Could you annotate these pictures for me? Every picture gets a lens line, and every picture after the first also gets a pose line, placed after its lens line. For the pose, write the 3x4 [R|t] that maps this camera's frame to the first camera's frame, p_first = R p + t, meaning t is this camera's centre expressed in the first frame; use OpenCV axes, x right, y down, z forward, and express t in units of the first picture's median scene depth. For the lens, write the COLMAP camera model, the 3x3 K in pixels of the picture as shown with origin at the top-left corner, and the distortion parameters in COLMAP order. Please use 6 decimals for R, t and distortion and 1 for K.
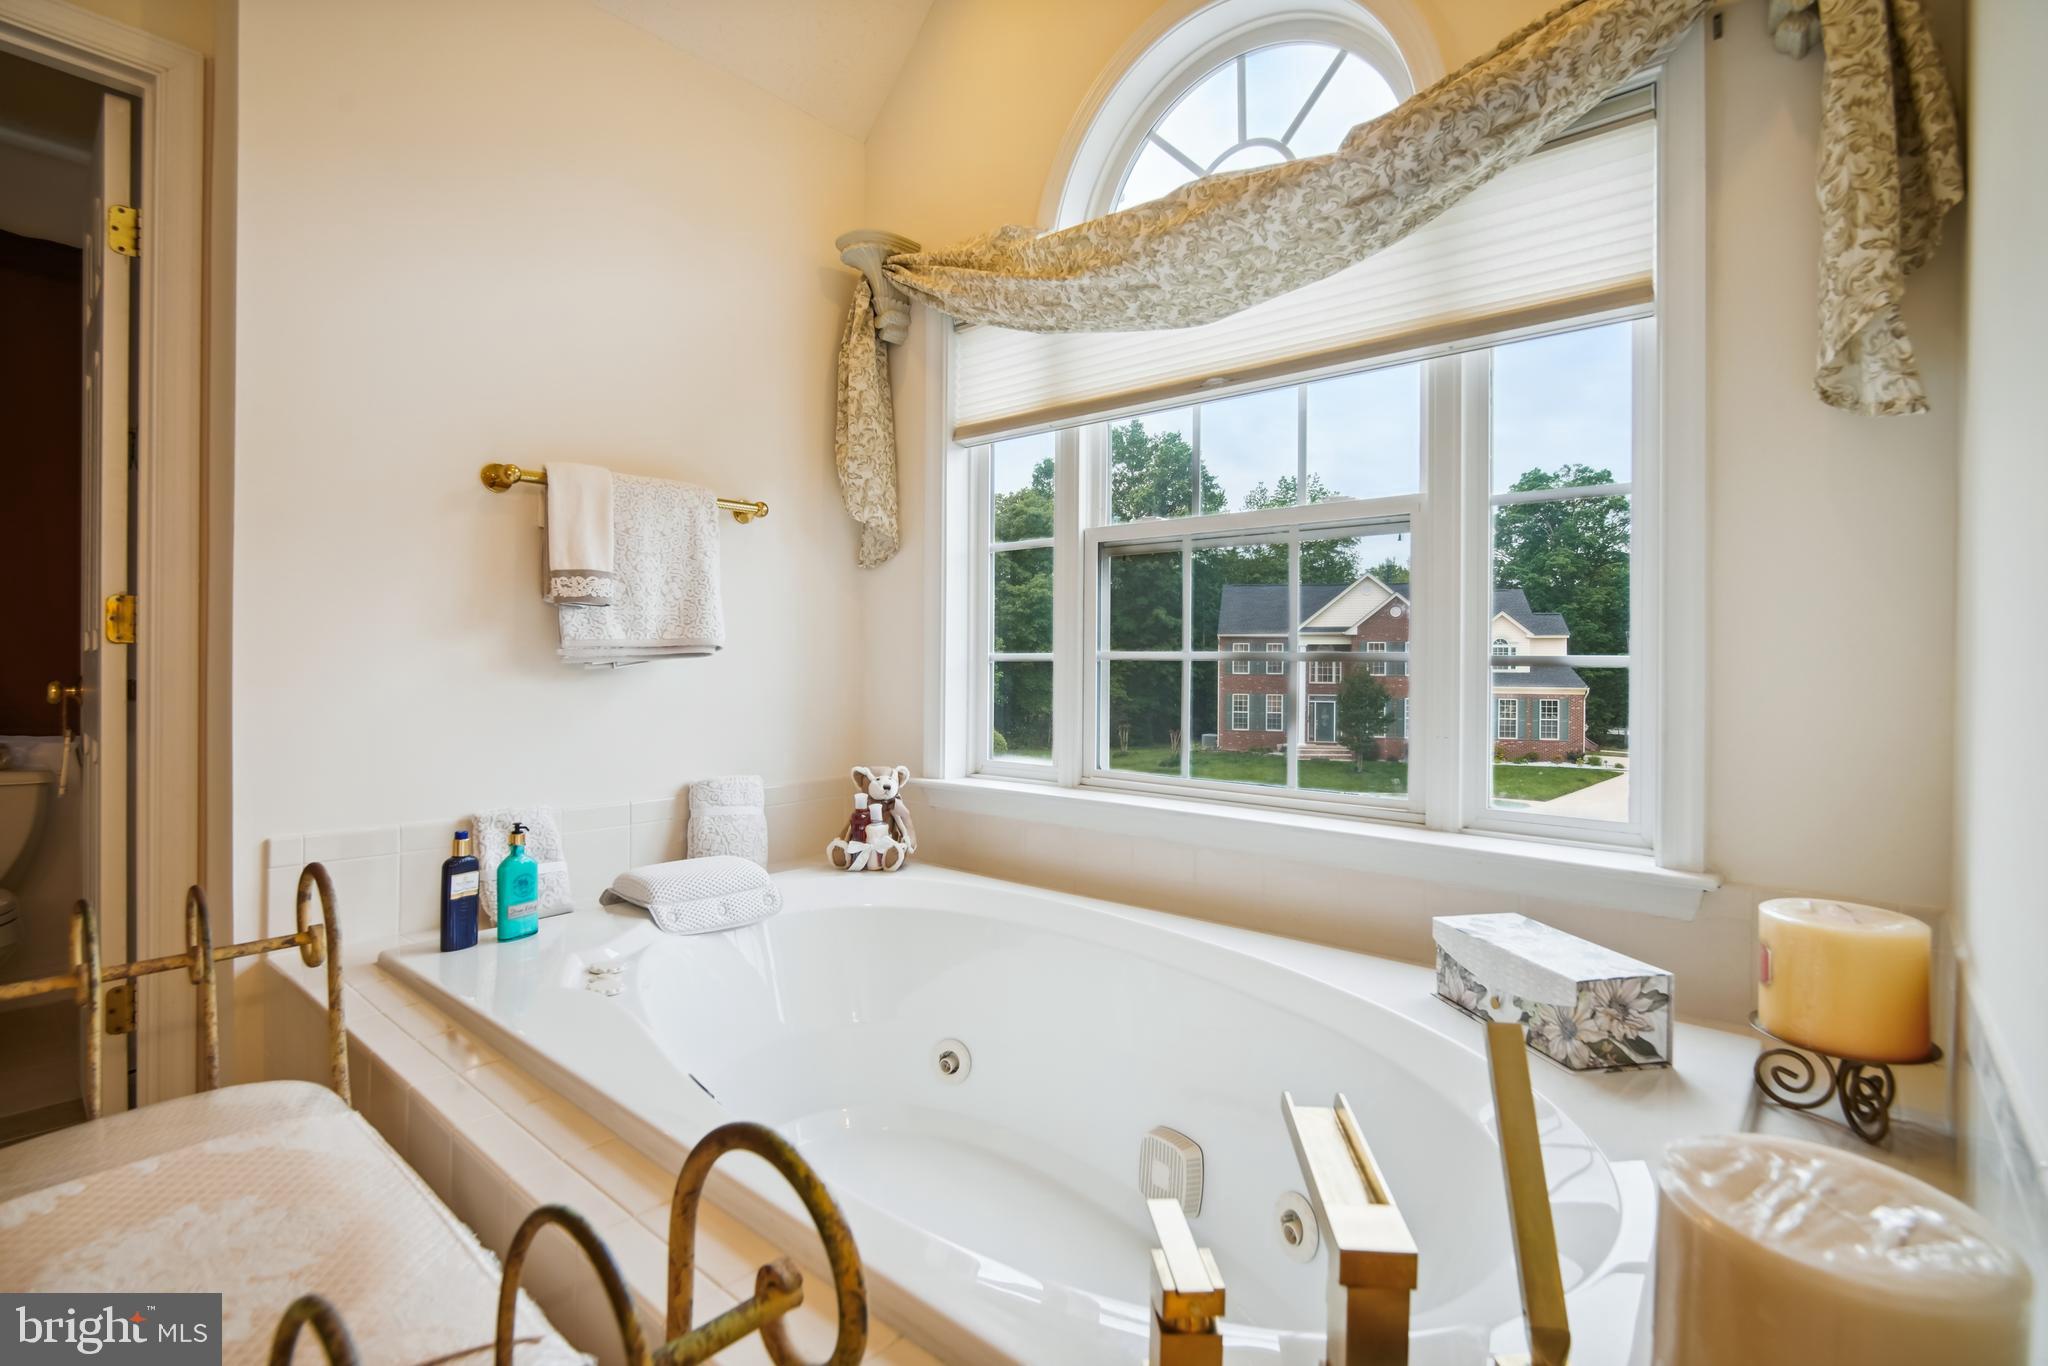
lens RADIAL K [[965.5, 0, 1023.1], [0, 965.5, 665.0], [0, 0, 1]] dist [-0.015969, 0.006390]
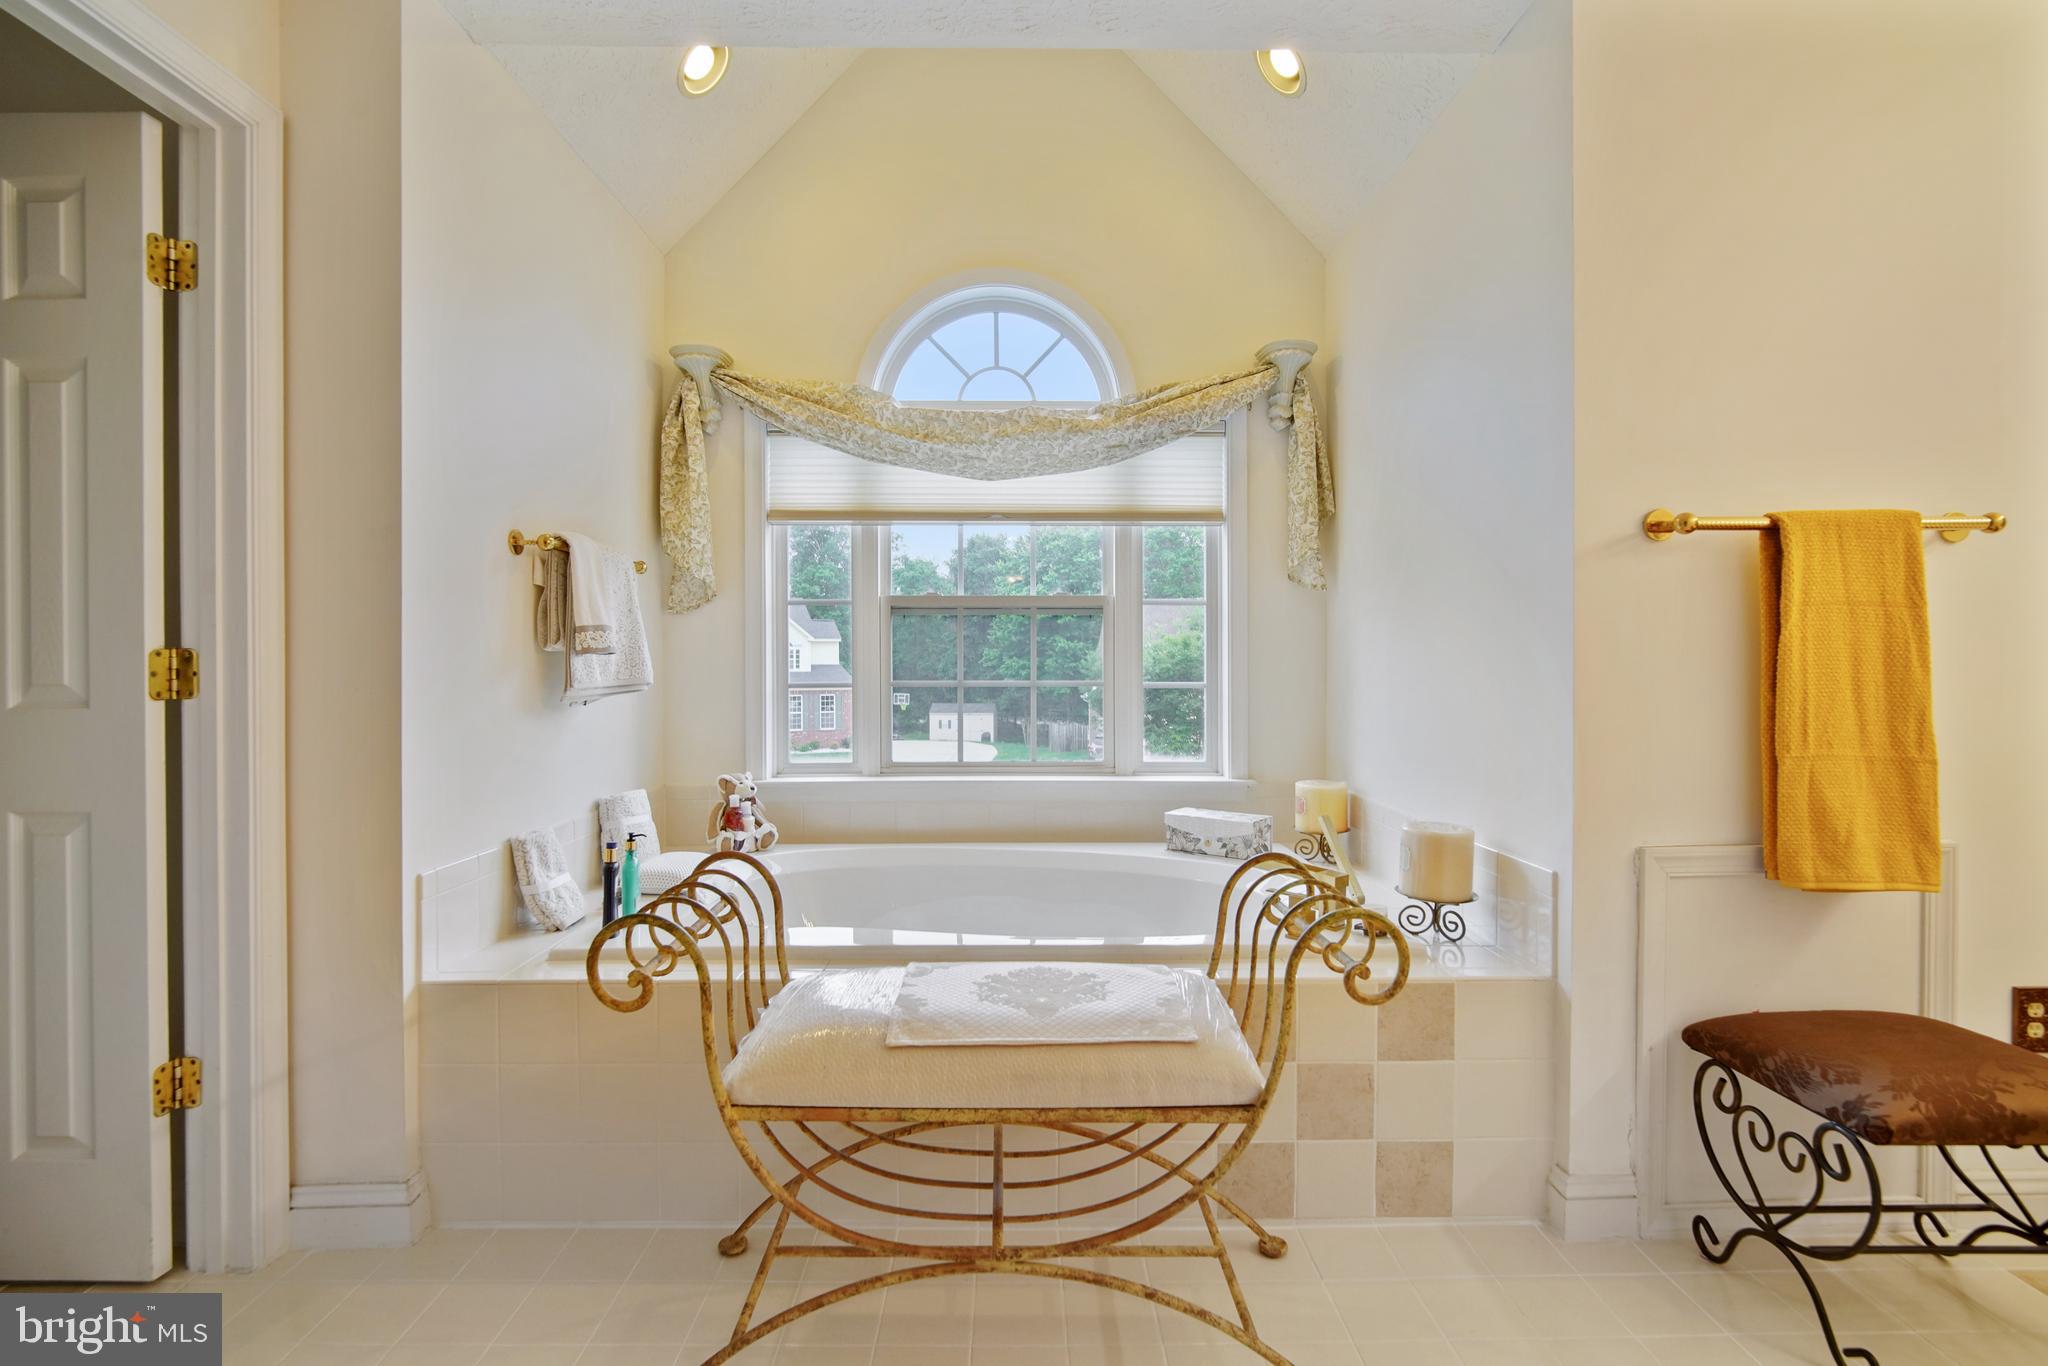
lens RADIAL K [[965.5, 0, 1008.1], [0, 965.5, 676.3], [0, 0, 1]] dist [-0.015969, 0.006390]
pose [[0.750227, -0.018224, 0.660929, -0.852963], [0.009997, 0.999818, 0.016221, -0.048577], [-0.661104, -0.005562, 0.750273, -0.236192]]
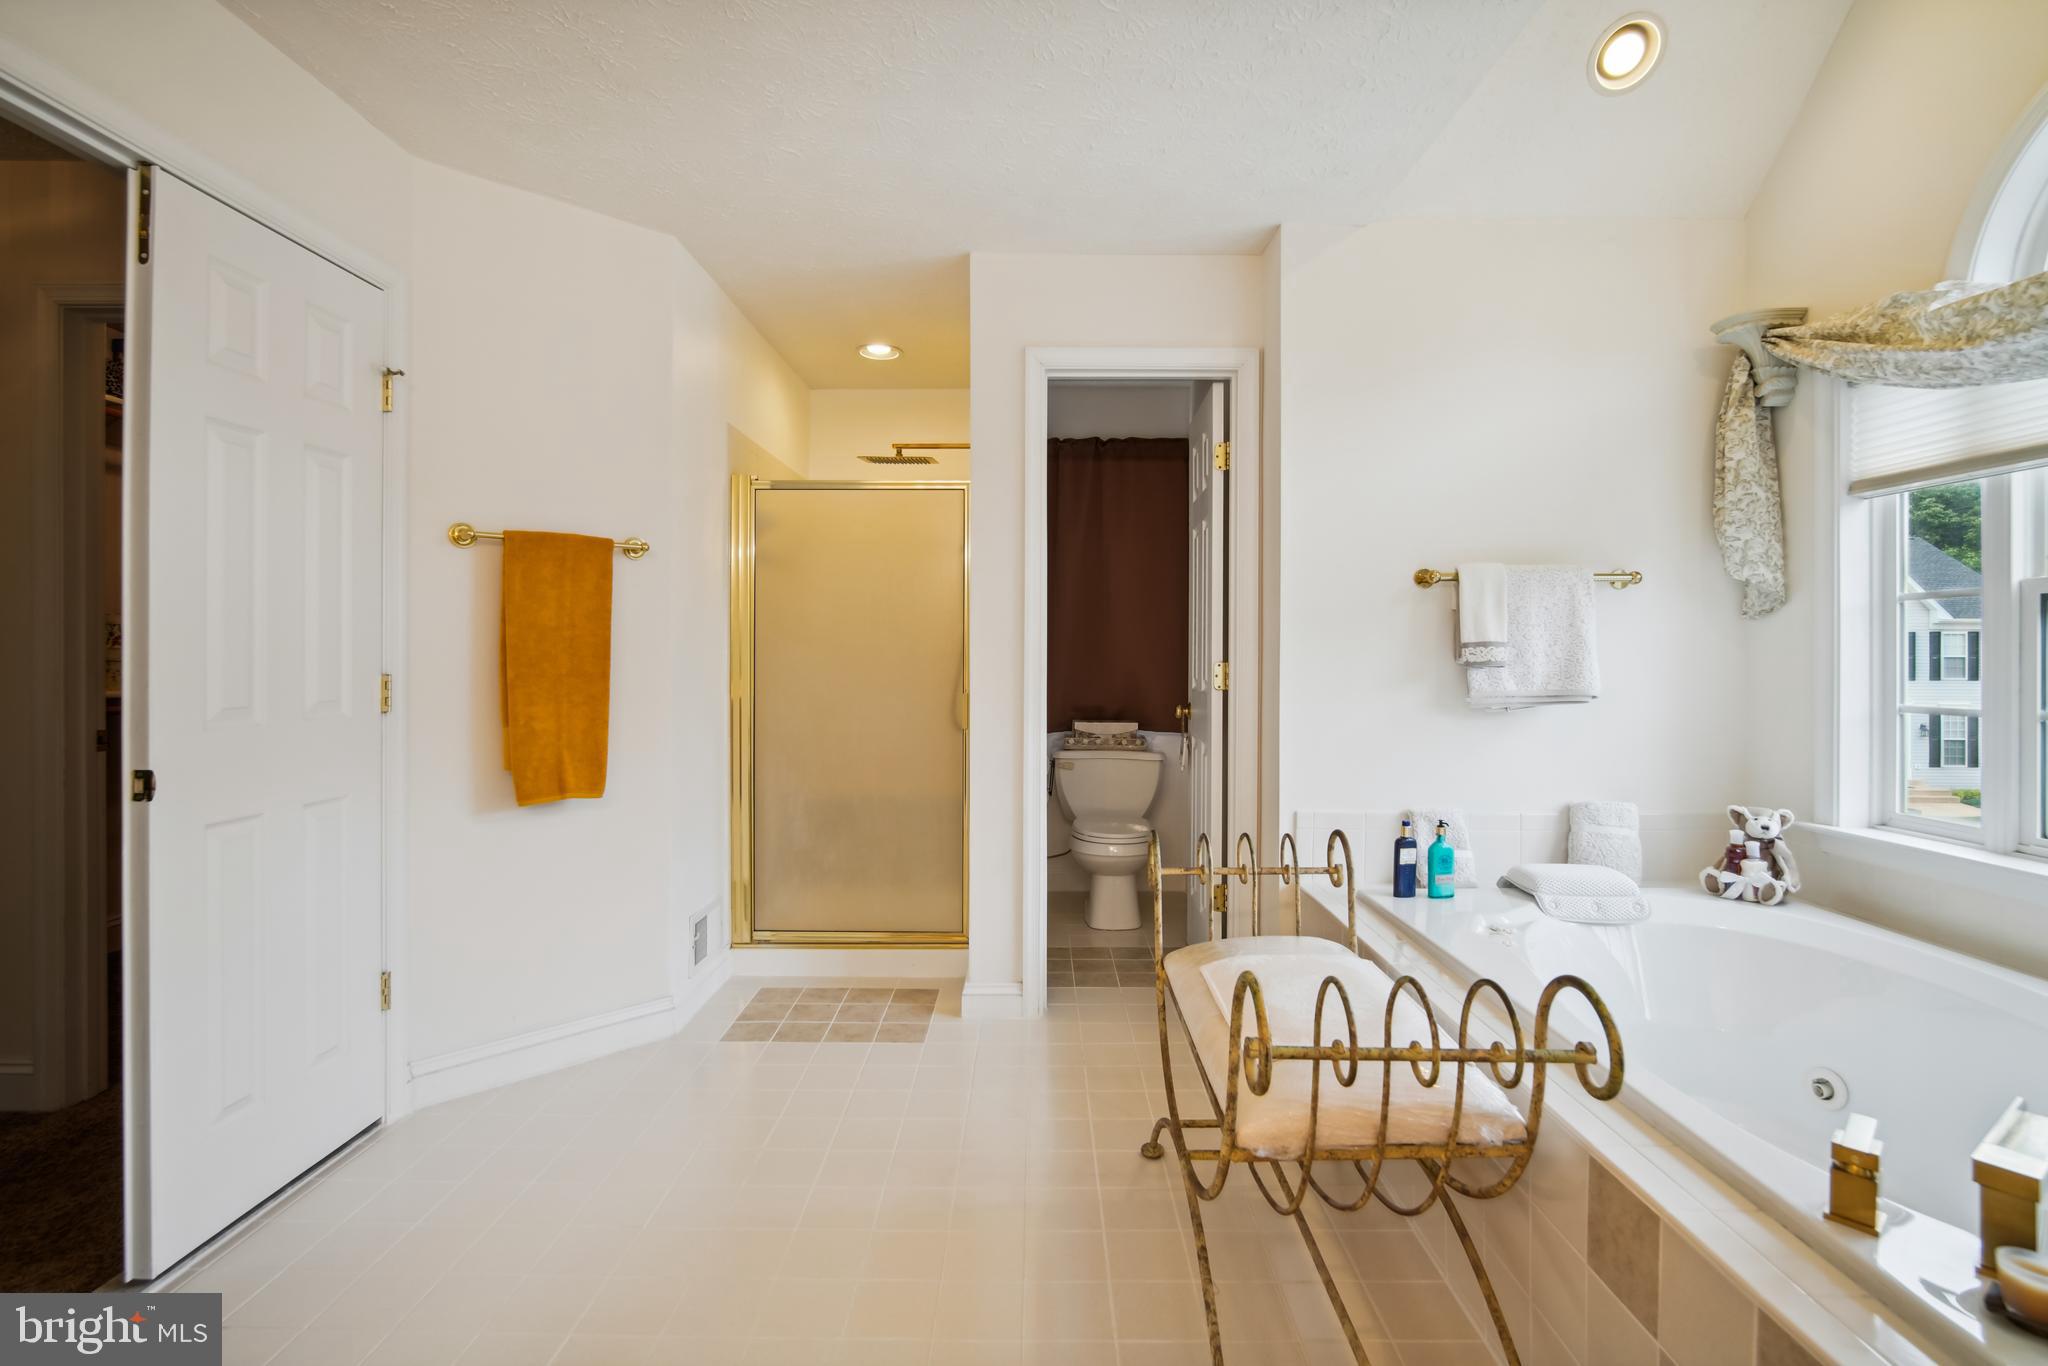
lens RADIAL K [[965.5, 0, 1029.1], [0, 965.5, 650.1], [0, 0, 1]] dist [-0.015969, 0.006390]
pose [[0.650541, -0.007120, -0.759438, 0.161783], [-0.002872, 0.999926, -0.011835, -0.066919], [0.759466, 0.009880, 0.650472, -0.385452]]
